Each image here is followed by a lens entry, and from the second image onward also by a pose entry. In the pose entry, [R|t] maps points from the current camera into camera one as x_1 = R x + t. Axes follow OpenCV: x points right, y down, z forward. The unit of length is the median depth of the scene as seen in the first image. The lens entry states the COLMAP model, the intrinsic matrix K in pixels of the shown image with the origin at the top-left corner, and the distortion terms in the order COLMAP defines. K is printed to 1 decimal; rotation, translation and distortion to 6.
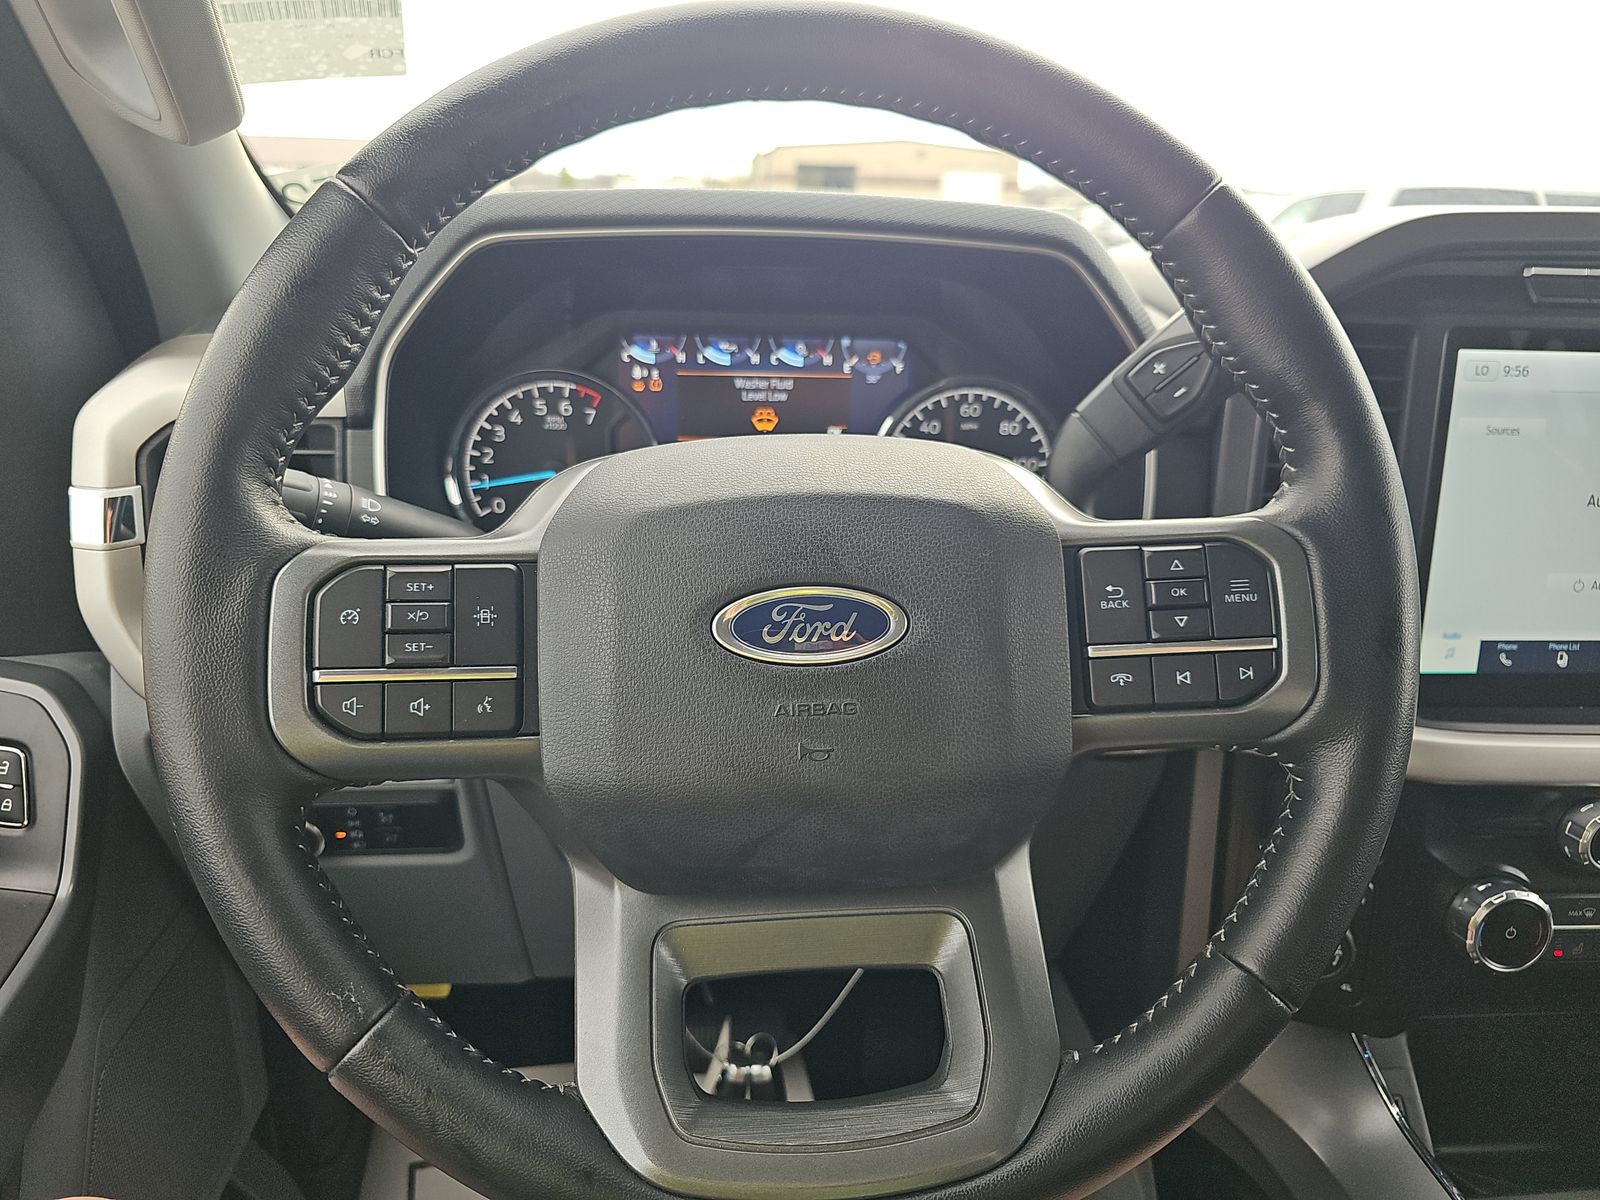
lens RADIAL K [[1073.0, 0, 805.3], [0, 1073.0, 585.8], [0, 0, 1]] dist [0.017985, -0.010277]
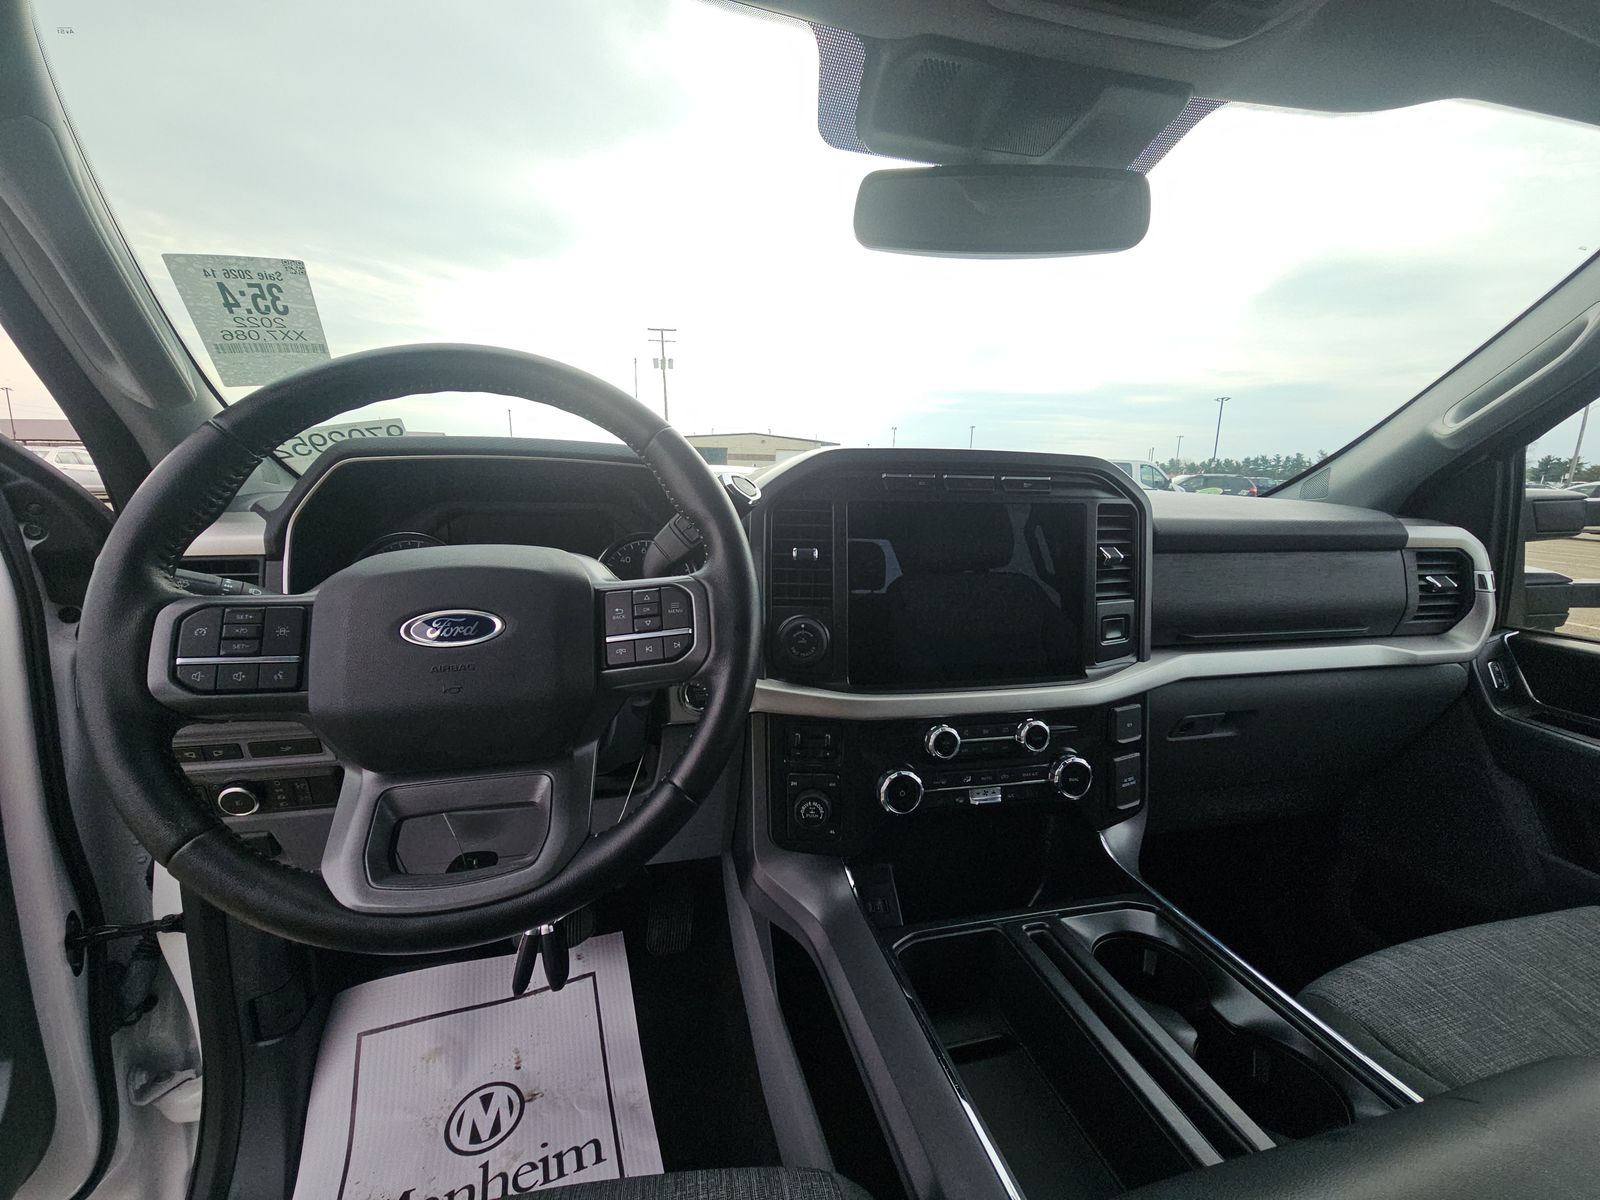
lens RADIAL K [[634.3, 0, 793.6], [0, 634.3, 602.5], [0, 0, 1]] dist [0.001125, 0.000147]
pose [[0.989292, -0.033828, 0.141979, 0.415161], [0.052519, 0.990116, -0.130043, 0.155994], [-0.136176, 0.136107, 0.981290, -0.256939]]
